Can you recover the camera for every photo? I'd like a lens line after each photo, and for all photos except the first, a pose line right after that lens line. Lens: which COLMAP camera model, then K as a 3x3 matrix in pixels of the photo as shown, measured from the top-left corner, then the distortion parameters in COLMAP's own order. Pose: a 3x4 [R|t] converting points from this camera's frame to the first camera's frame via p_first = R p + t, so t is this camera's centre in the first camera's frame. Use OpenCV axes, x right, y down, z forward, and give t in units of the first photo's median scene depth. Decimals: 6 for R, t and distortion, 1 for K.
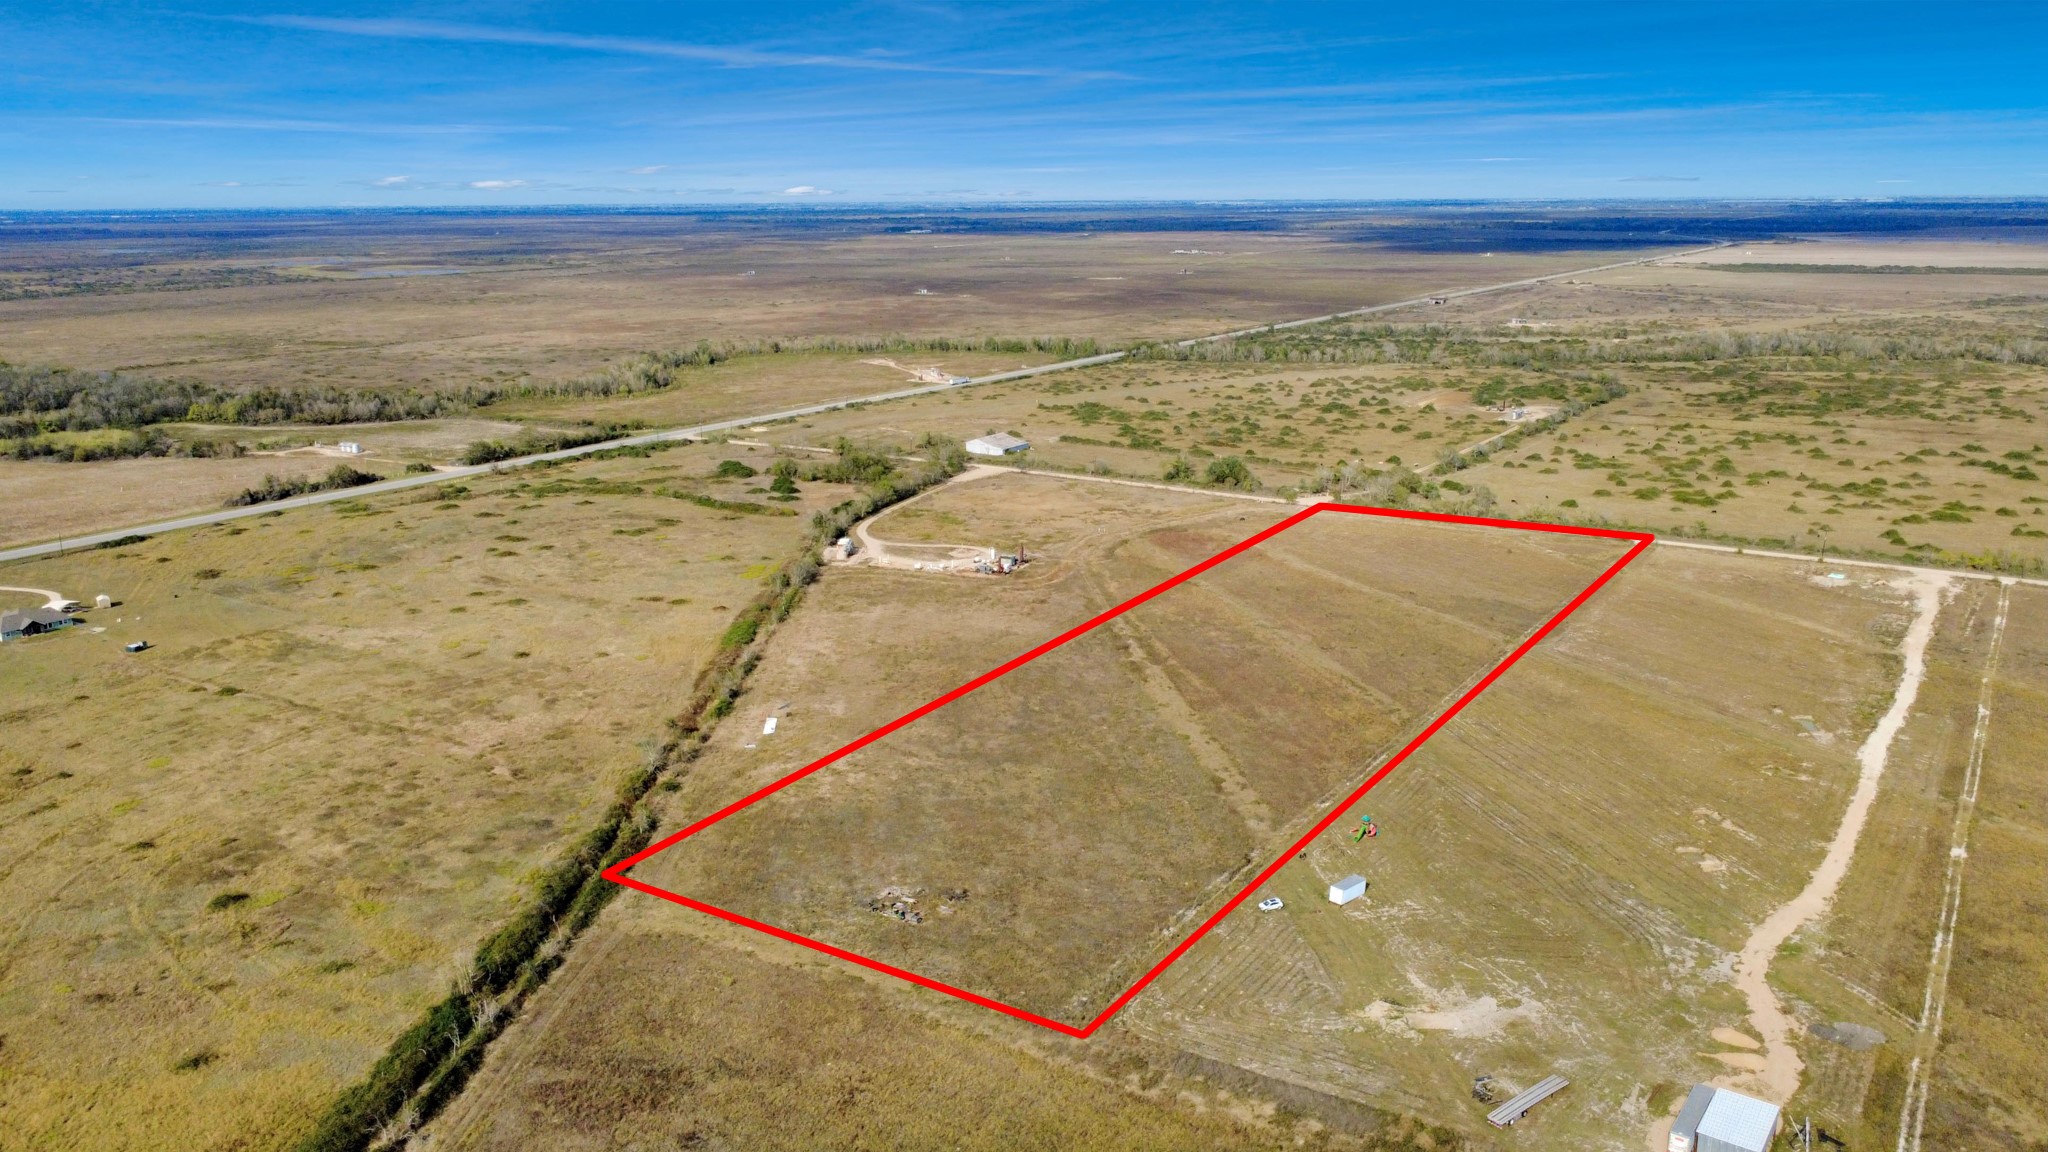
lens RADIAL K [[1555.4, 0, 1029.6], [0, 1555.4, 569.7], [0, 0, 1]] dist [0.002361, 0.000593]
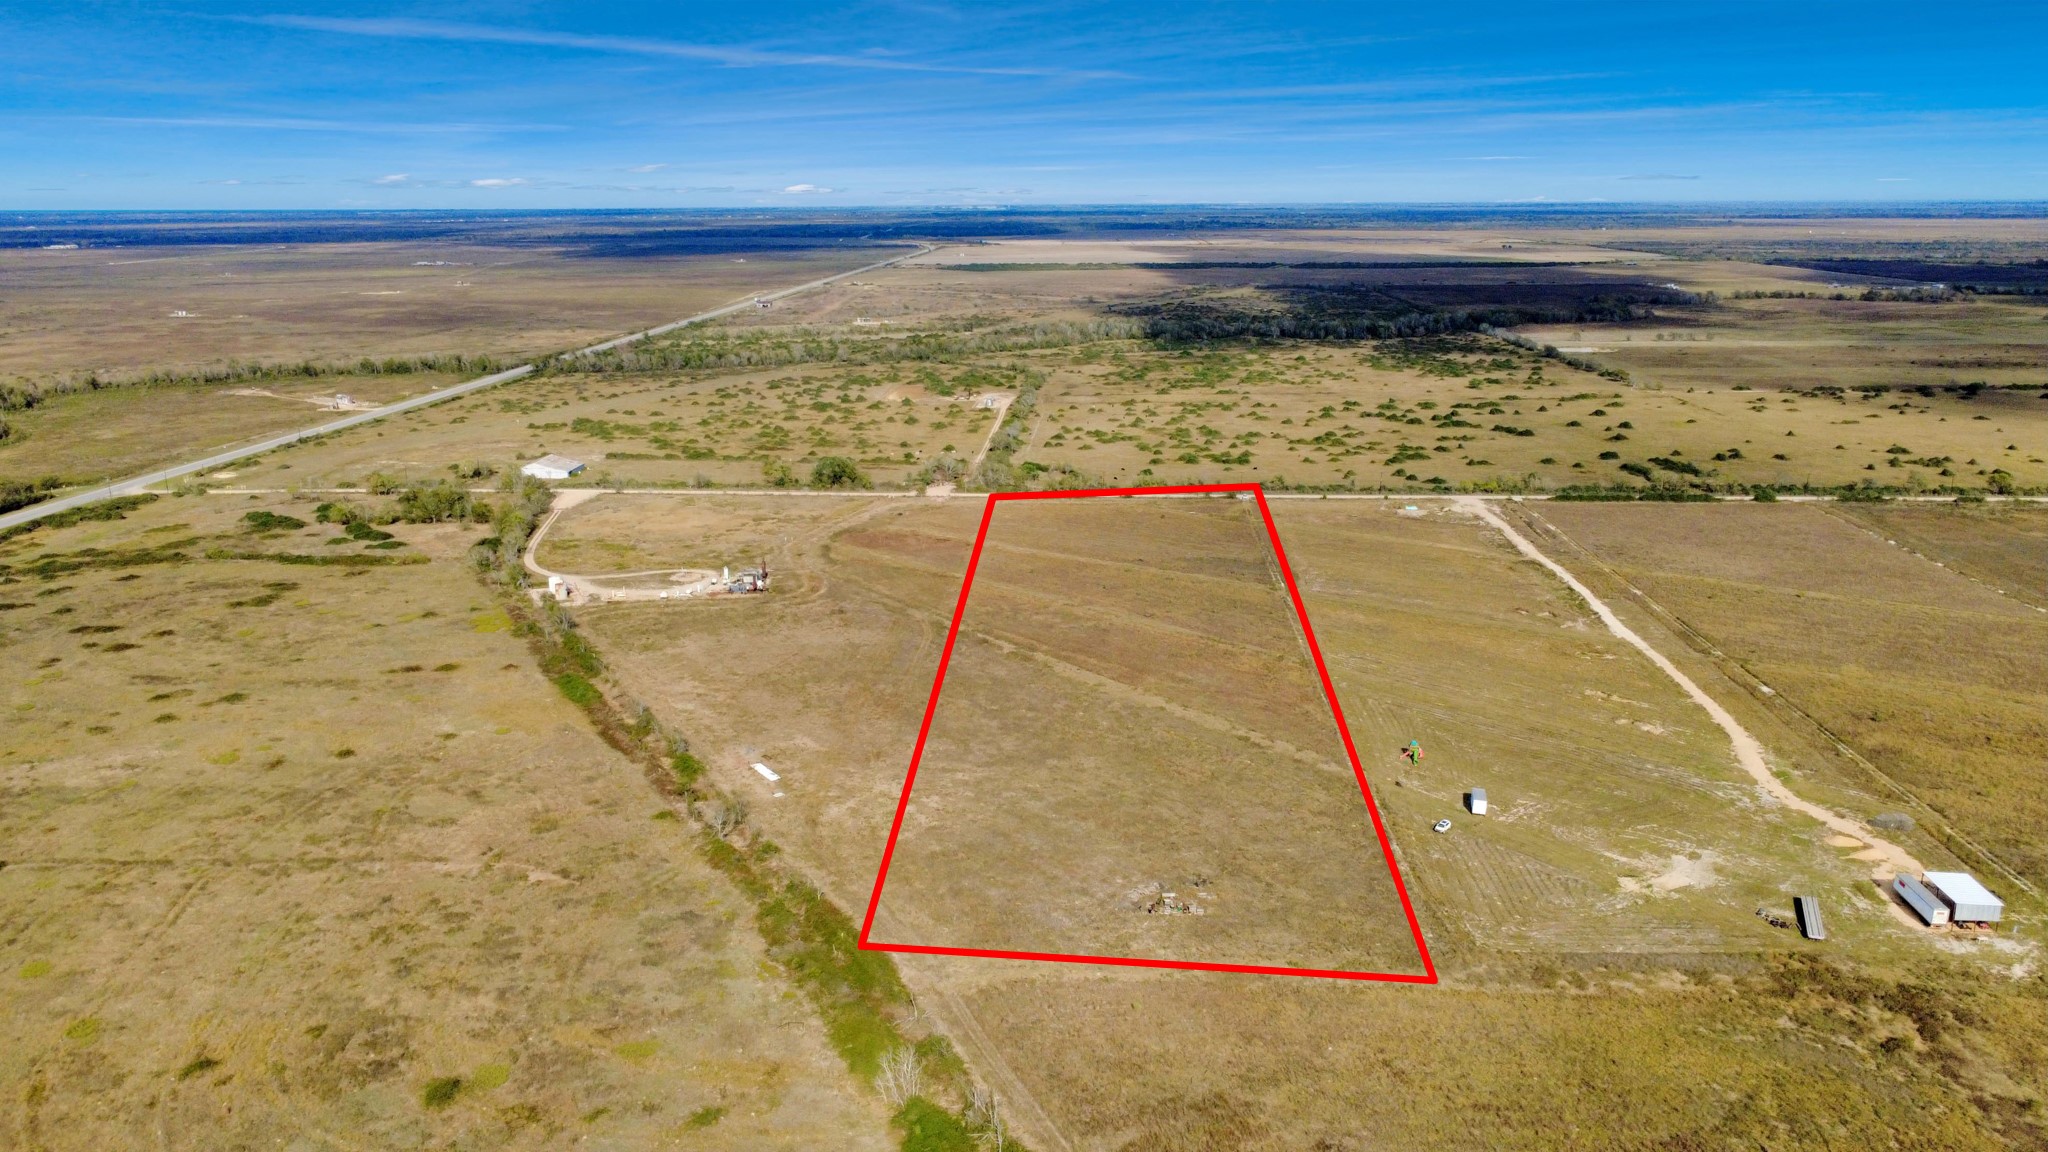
lens RADIAL K [[1511.4, 0, 1035.8], [0, 1511.4, 575.7], [0, 0, 1]] dist [0.002930, 0.000364]
pose [[0.865313, -0.120278, 0.486588, -0.396891], [0.118197, 0.992369, 0.035107, -0.024004], [-0.487097, 0.027135, 0.872926, 0.121931]]
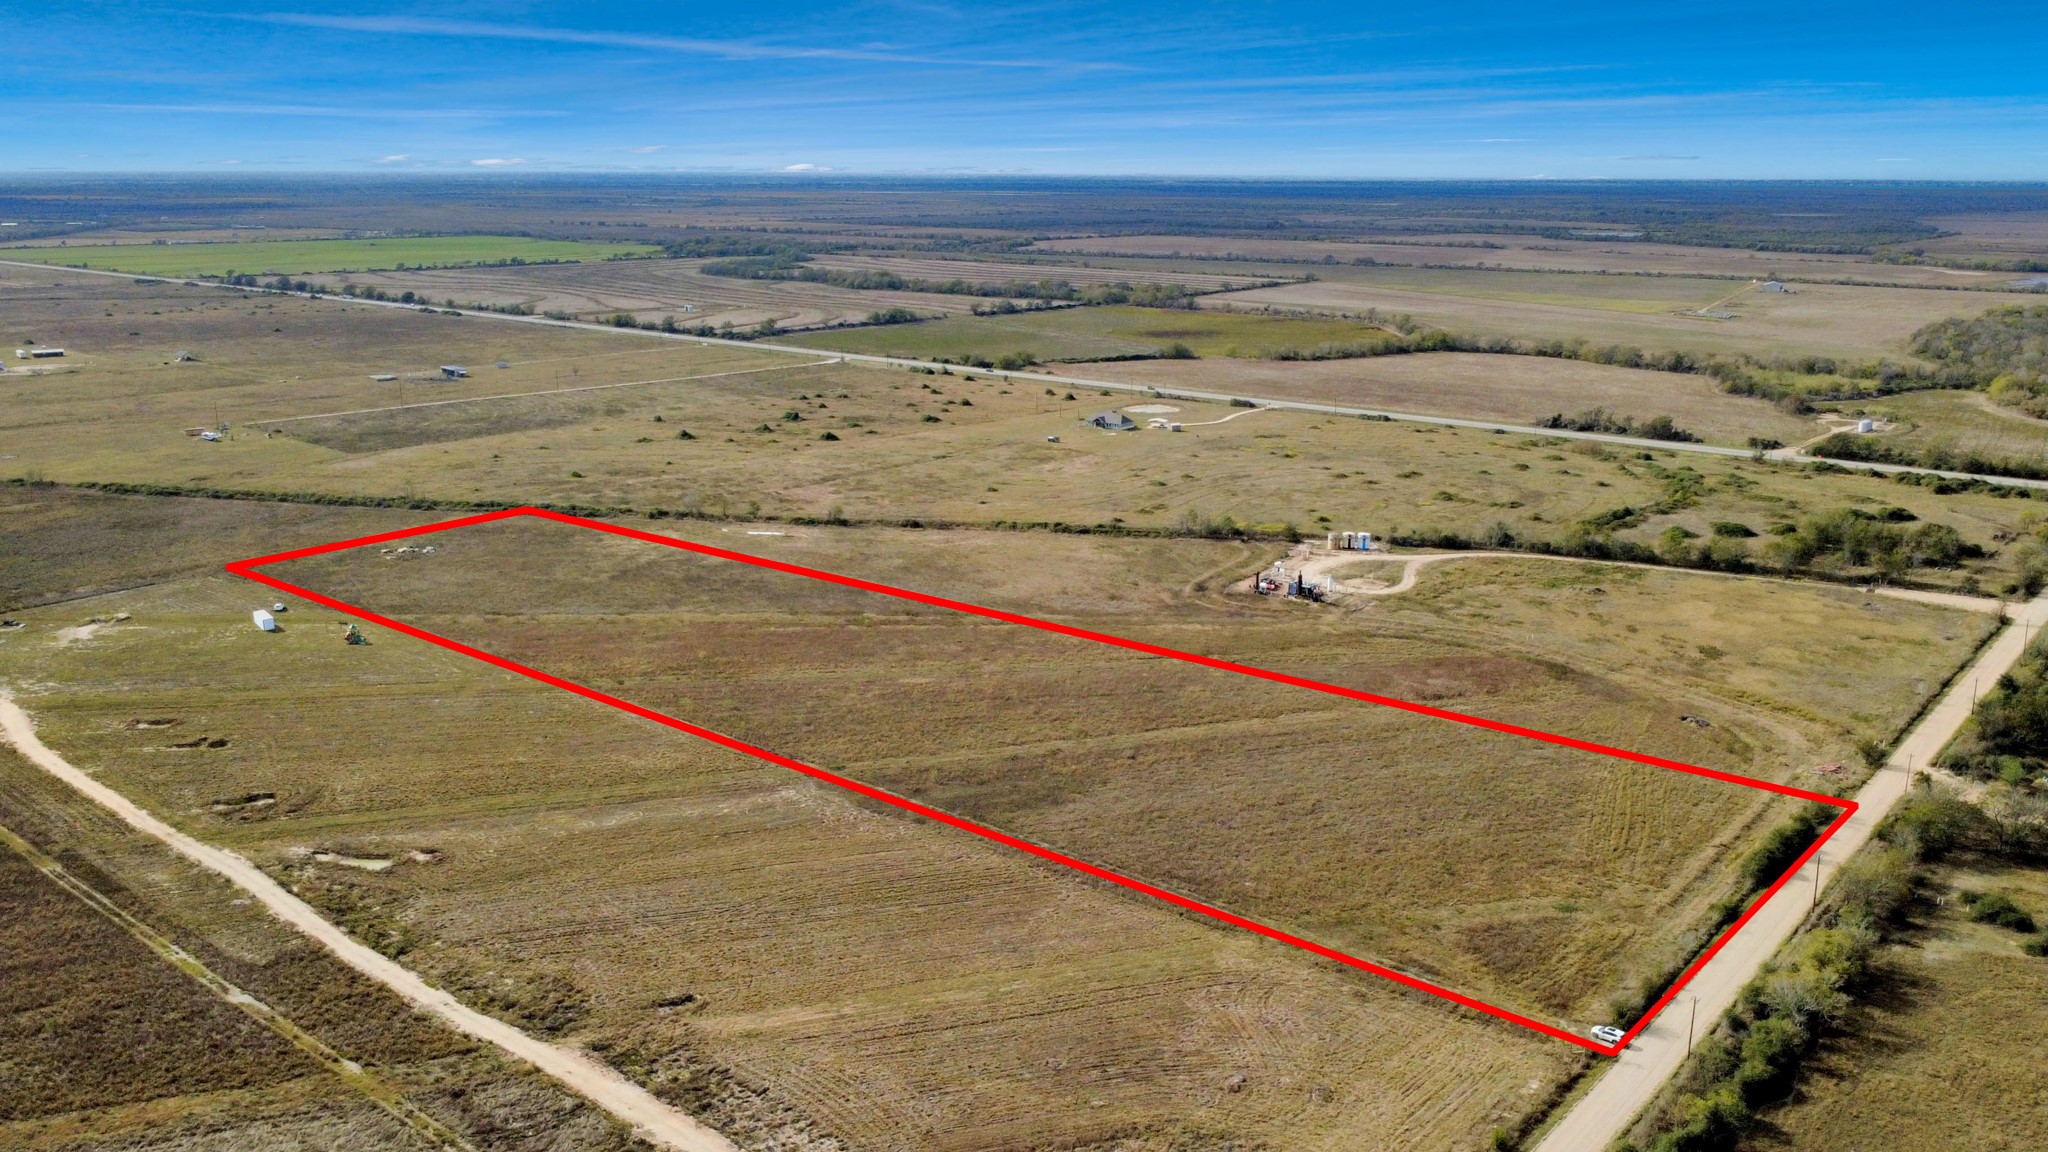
lens RADIAL K [[1659.1, 0, 1021.9], [0, 1659.1, 493.3], [0, 0, 1]] dist [0.004178, 0.000879]
pose [[-0.120066, 0.200001, -0.972411, 1.016743], [-0.238690, 0.944950, 0.223824, -0.258799], [0.963645, 0.258979, -0.065718, 1.137632]]
